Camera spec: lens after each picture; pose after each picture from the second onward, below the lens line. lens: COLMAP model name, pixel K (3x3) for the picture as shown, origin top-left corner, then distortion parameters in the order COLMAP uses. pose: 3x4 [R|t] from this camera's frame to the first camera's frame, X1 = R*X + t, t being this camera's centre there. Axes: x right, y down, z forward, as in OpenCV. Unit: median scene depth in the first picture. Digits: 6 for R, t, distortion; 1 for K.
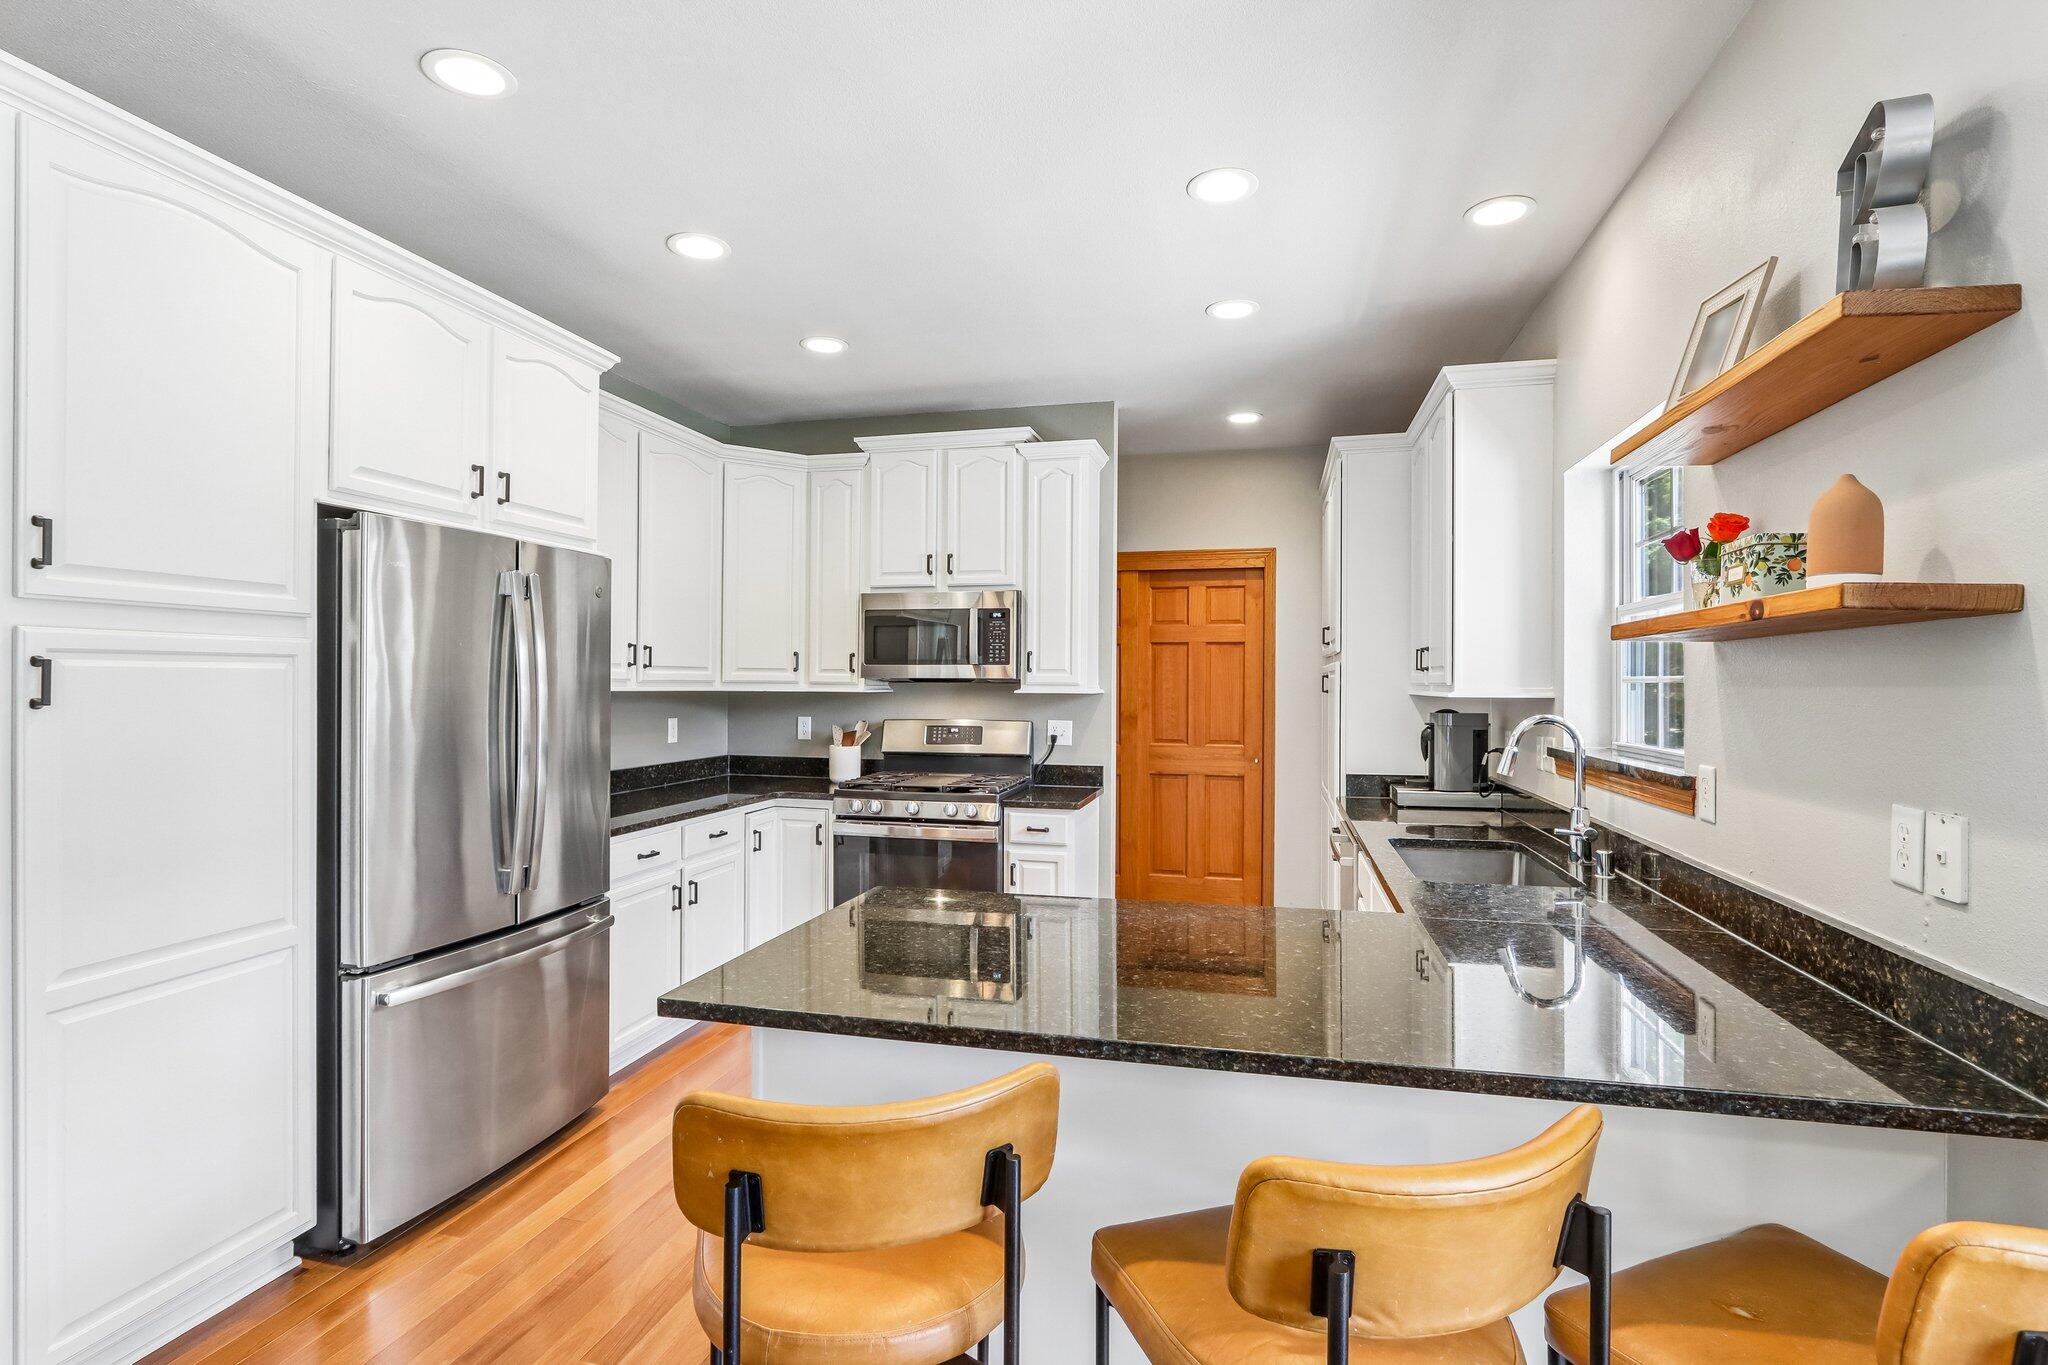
lens RADIAL K [[964.0, 0, 1034.9], [0, 964.0, 680.4], [0, 0, 1]] dist [-0.014230, 0.001988]
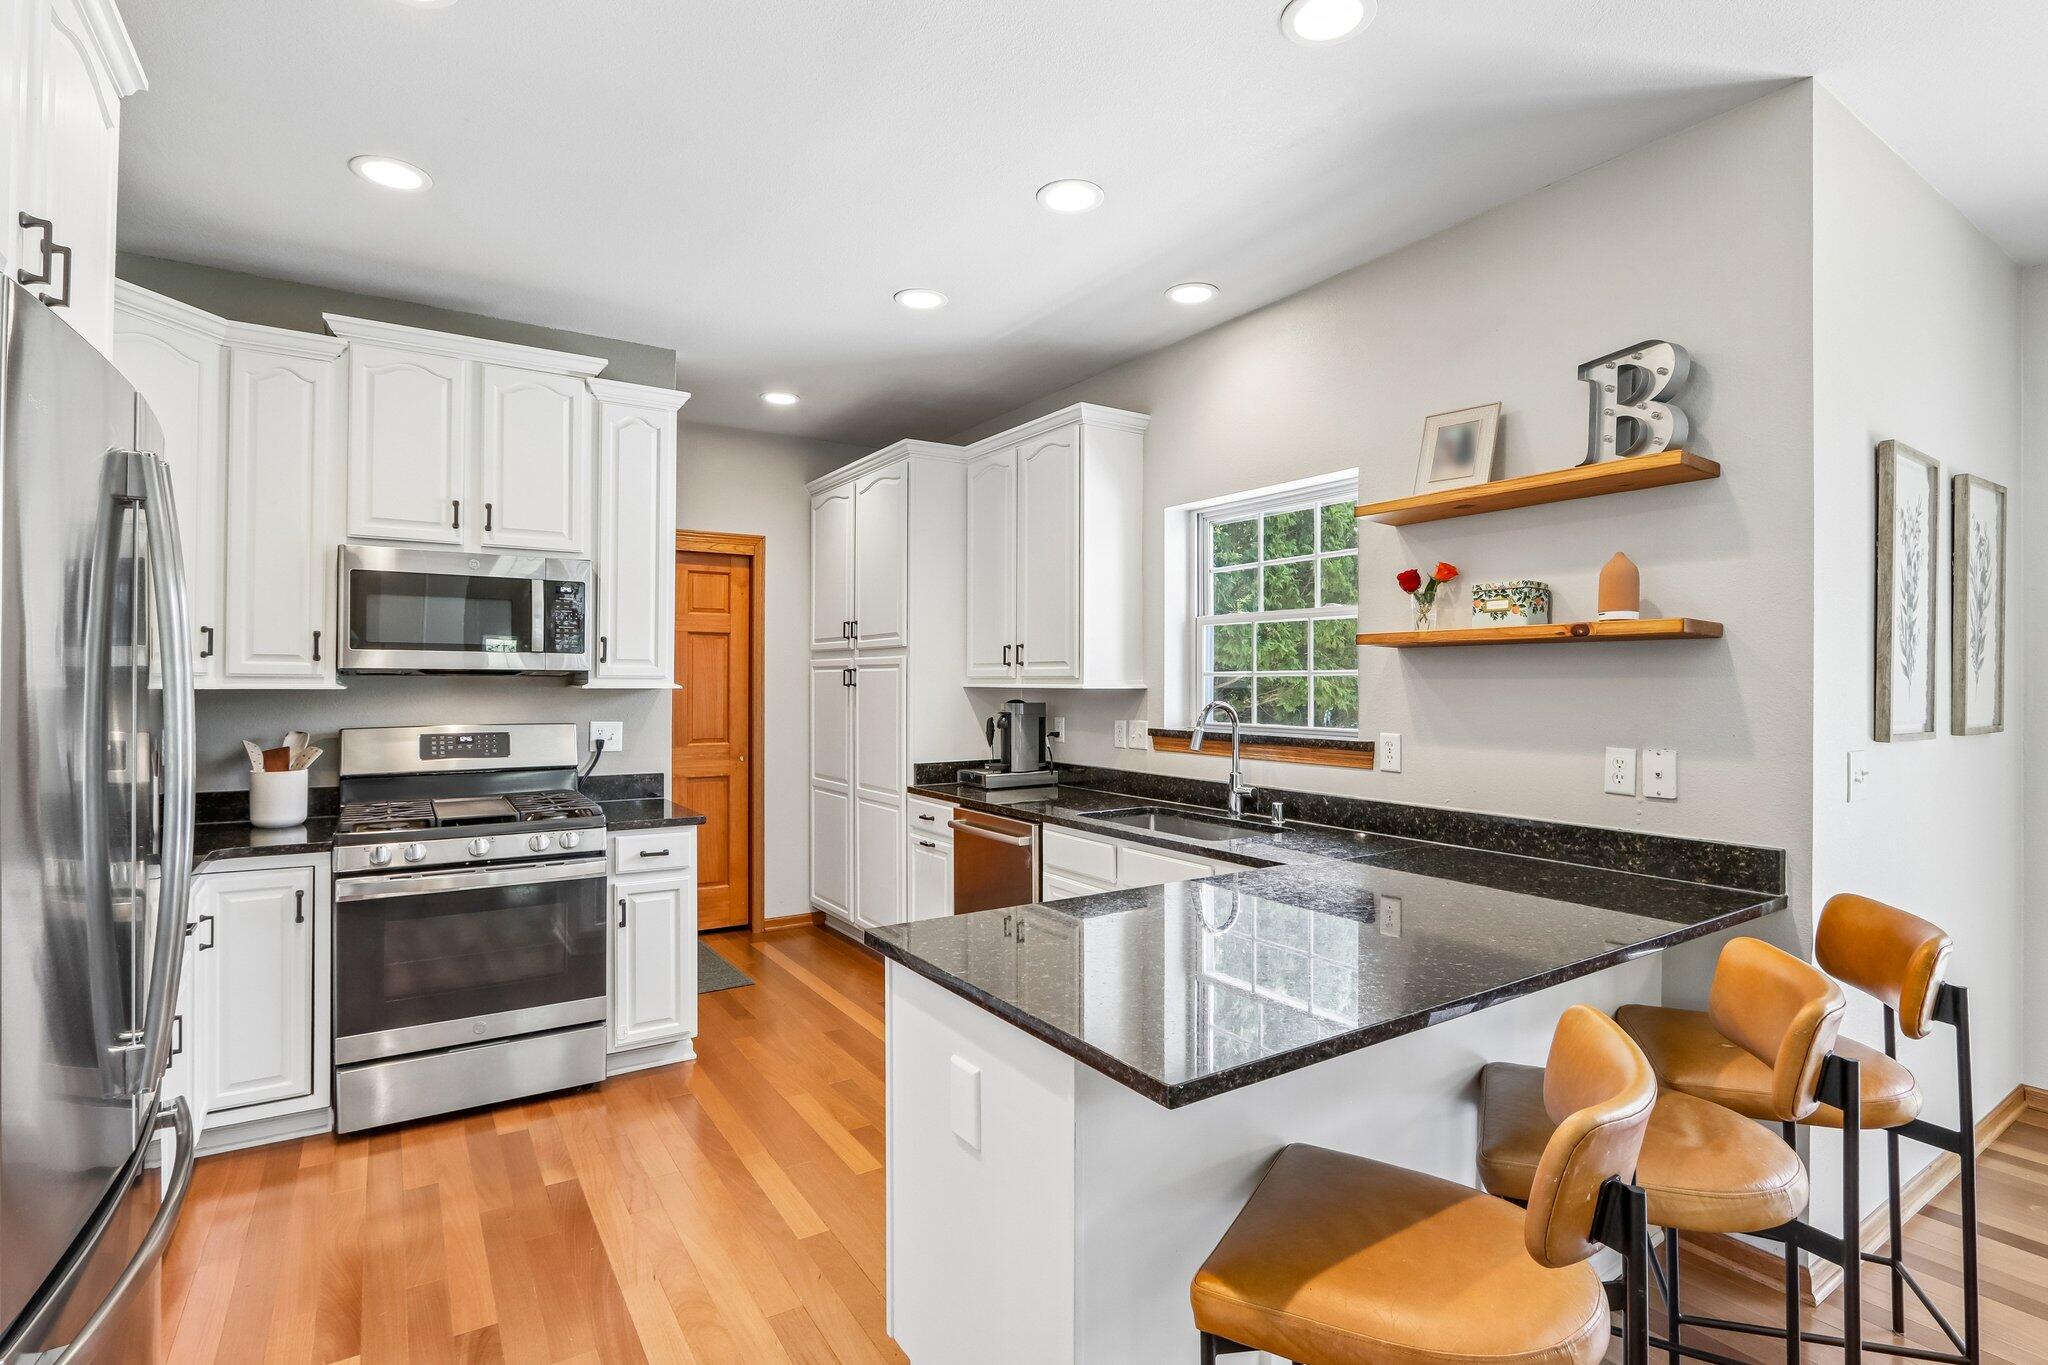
lens RADIAL K [[964.0, 0, 1025.1], [0, 964.0, 677.7], [0, 0, 1]] dist [-0.014230, 0.001988]
pose [[0.689218, 0.000158, 0.724554, -0.345056], [-0.002421, 0.999995, 0.002085, 0.001542], [-0.724550, -0.003191, 0.689215, 0.186570]]
